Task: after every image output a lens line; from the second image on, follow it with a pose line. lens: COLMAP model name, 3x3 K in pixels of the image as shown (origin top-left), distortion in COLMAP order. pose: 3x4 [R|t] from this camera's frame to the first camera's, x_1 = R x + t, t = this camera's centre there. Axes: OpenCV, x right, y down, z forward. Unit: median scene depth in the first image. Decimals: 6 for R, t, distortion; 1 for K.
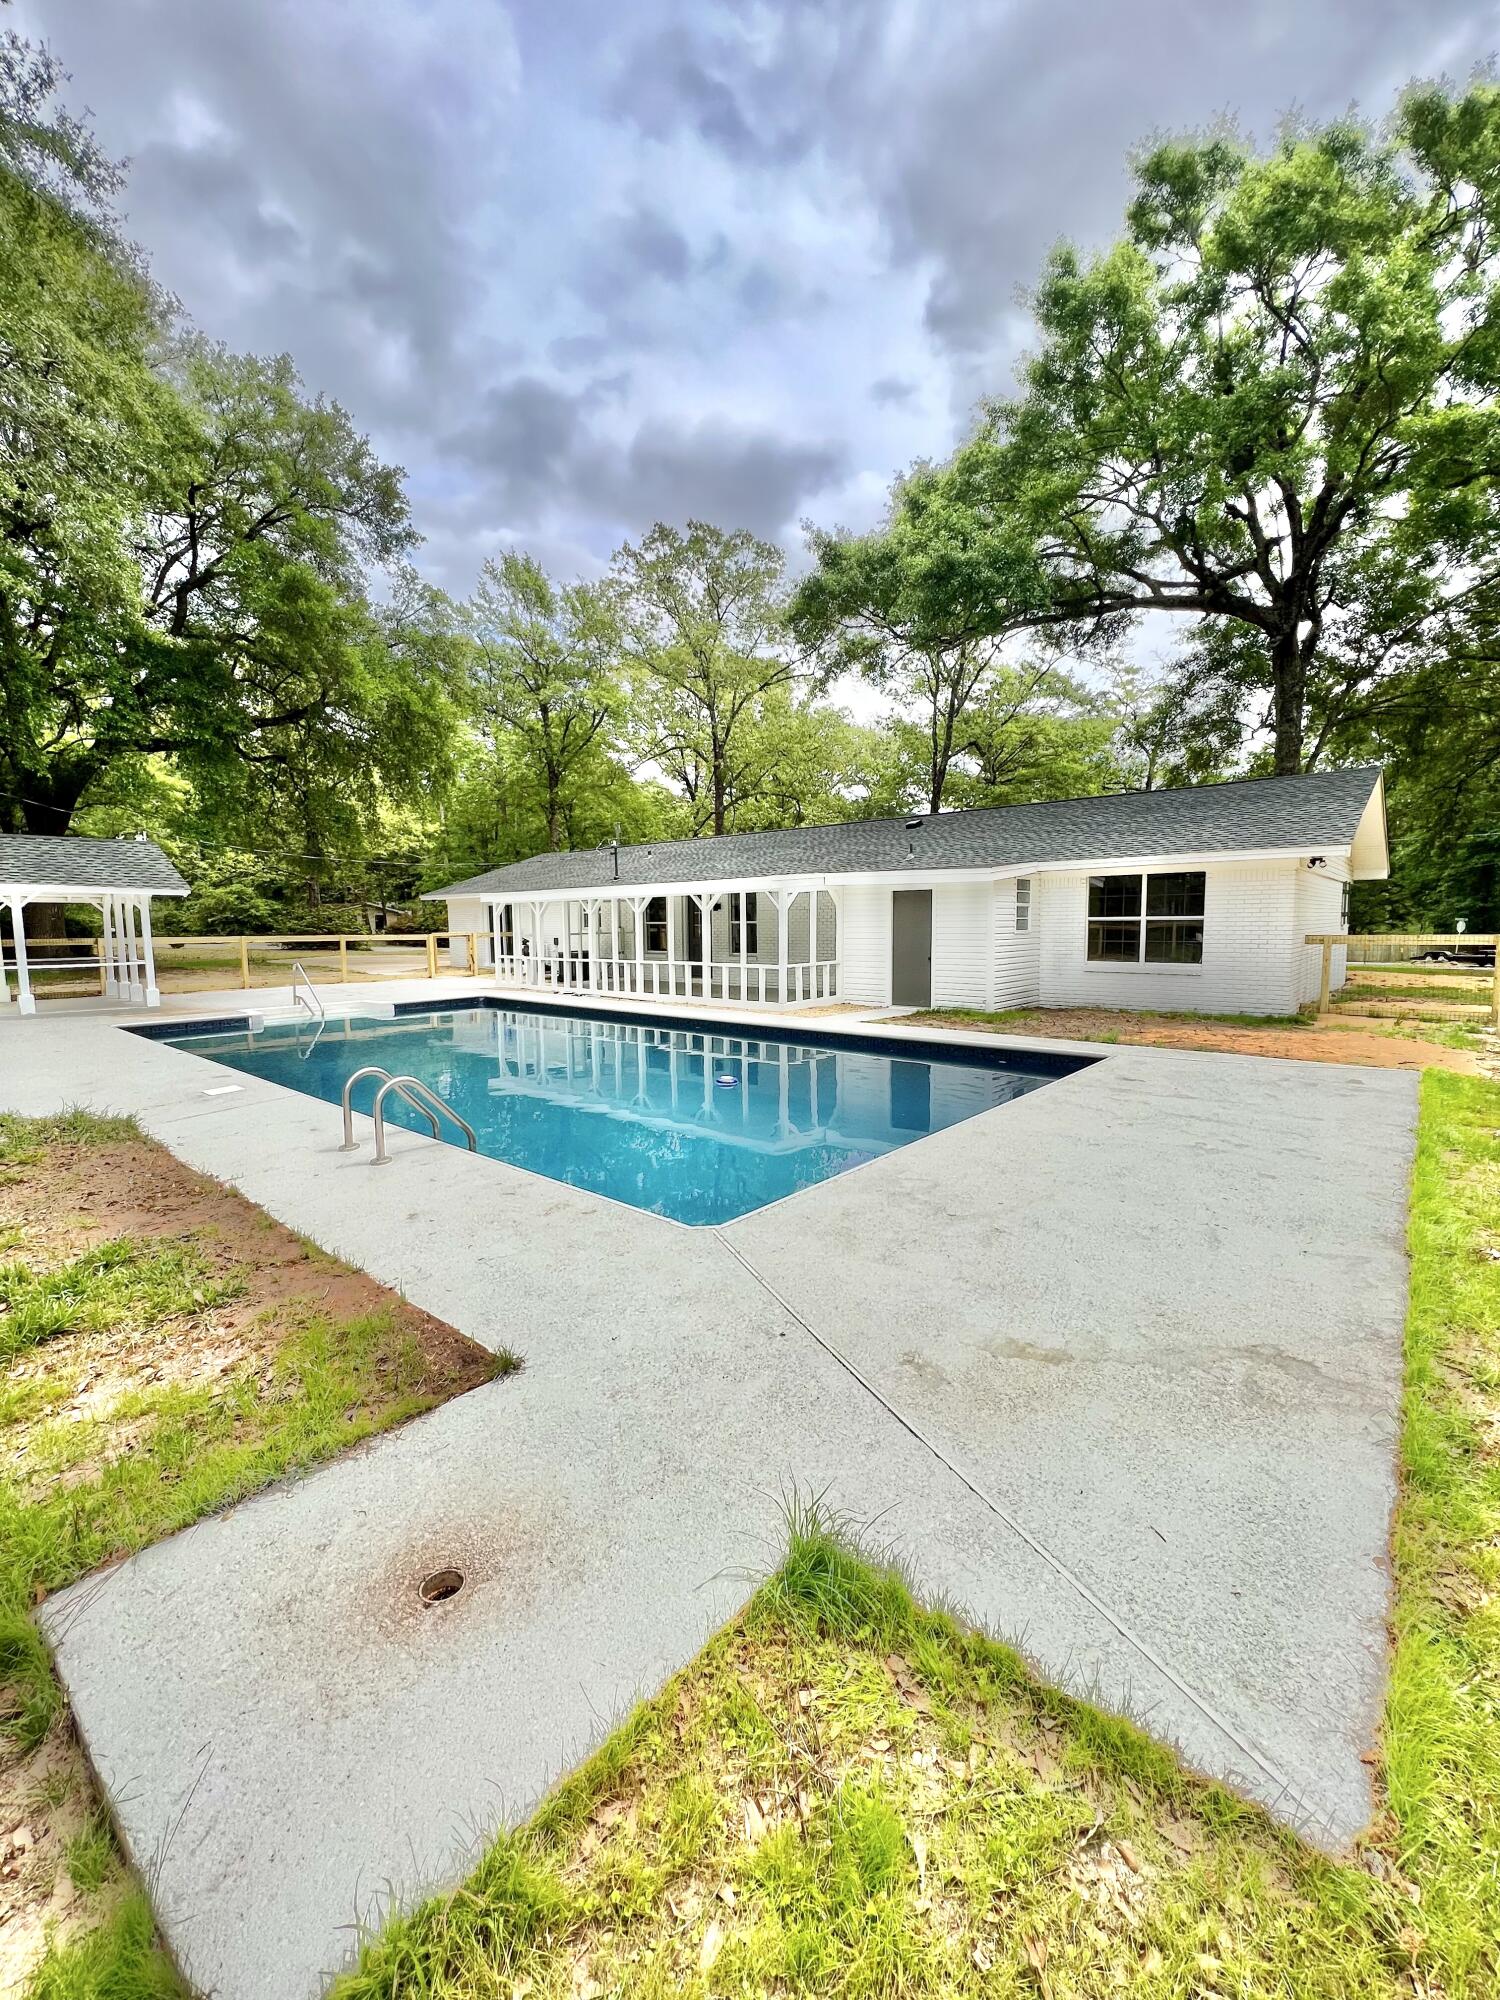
lens RADIAL K [[801.5, 0, 739.8], [0, 801.5, 996.1], [0, 0, 1]] dist [-0.001031, 0.000420]
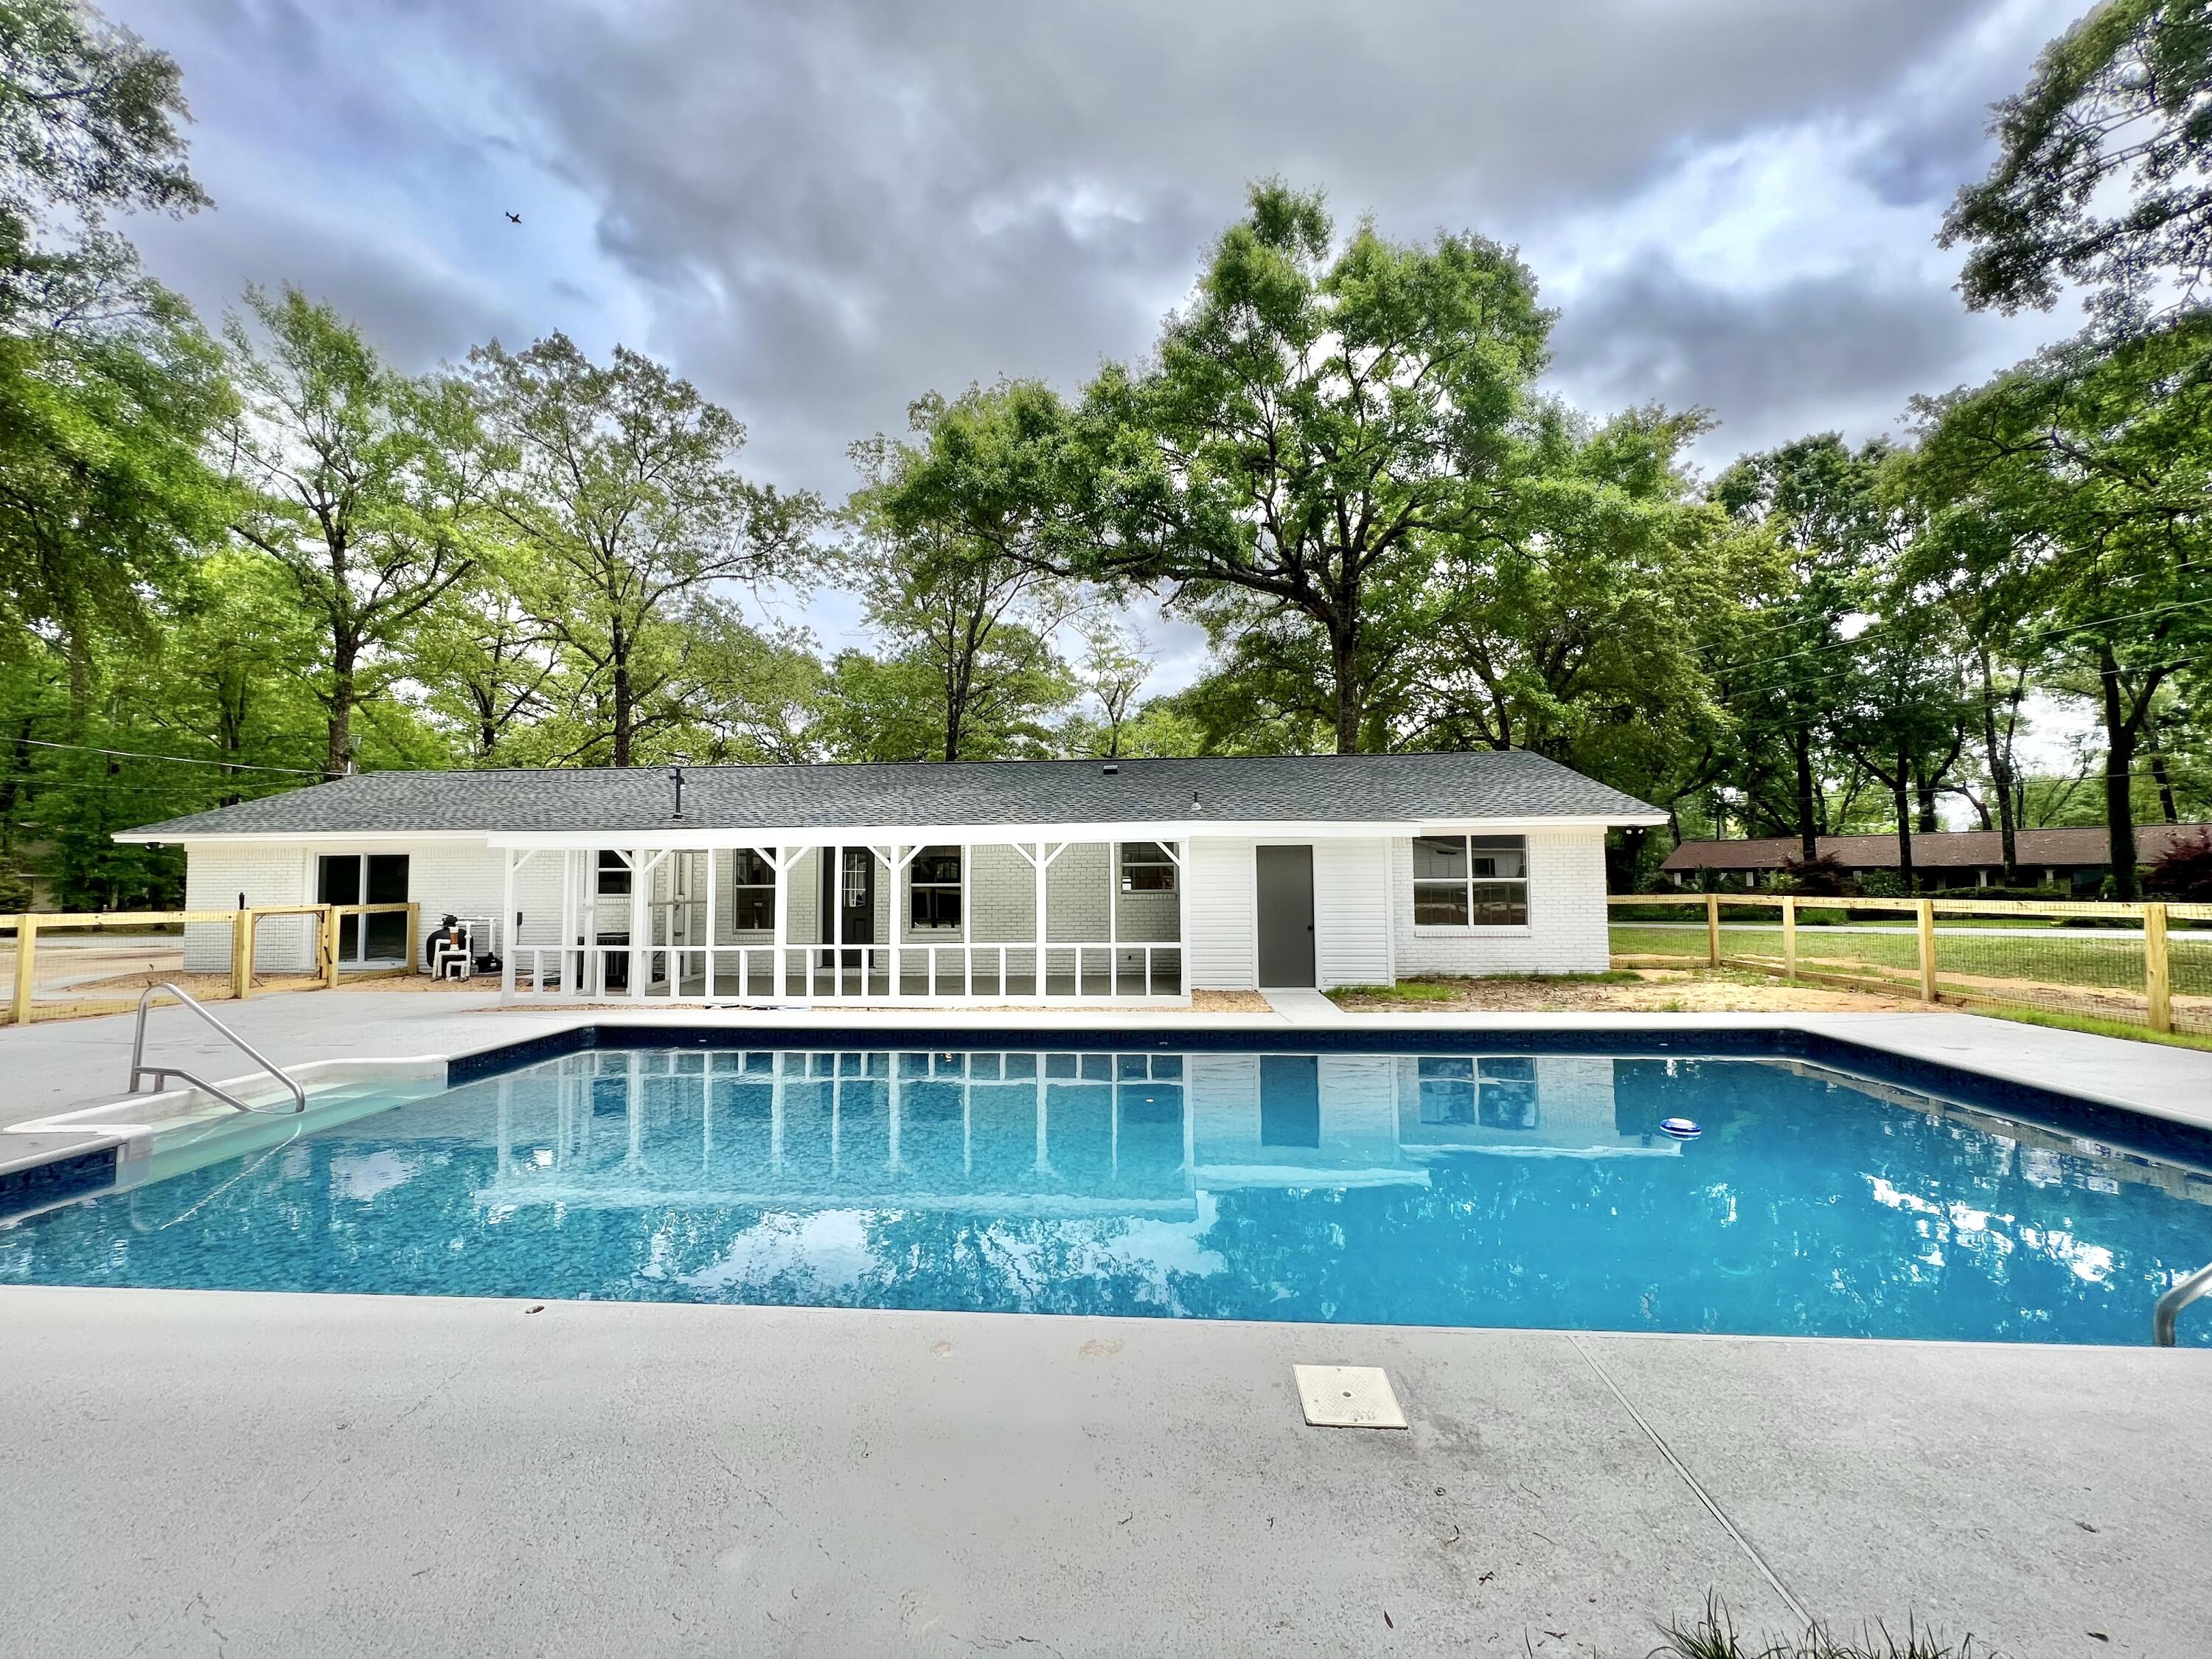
lens RADIAL K [[886.5, 0, 1117.1], [0, 886.5, 838.0], [0, 0, 1]] dist [-0.001031, 0.000420]
pose [[0.797938, 0.031216, 0.601931, -0.328247], [0.056738, 0.990334, -0.126571, -0.023298], [-0.600064, 0.135148, 0.788453, 0.259180]]
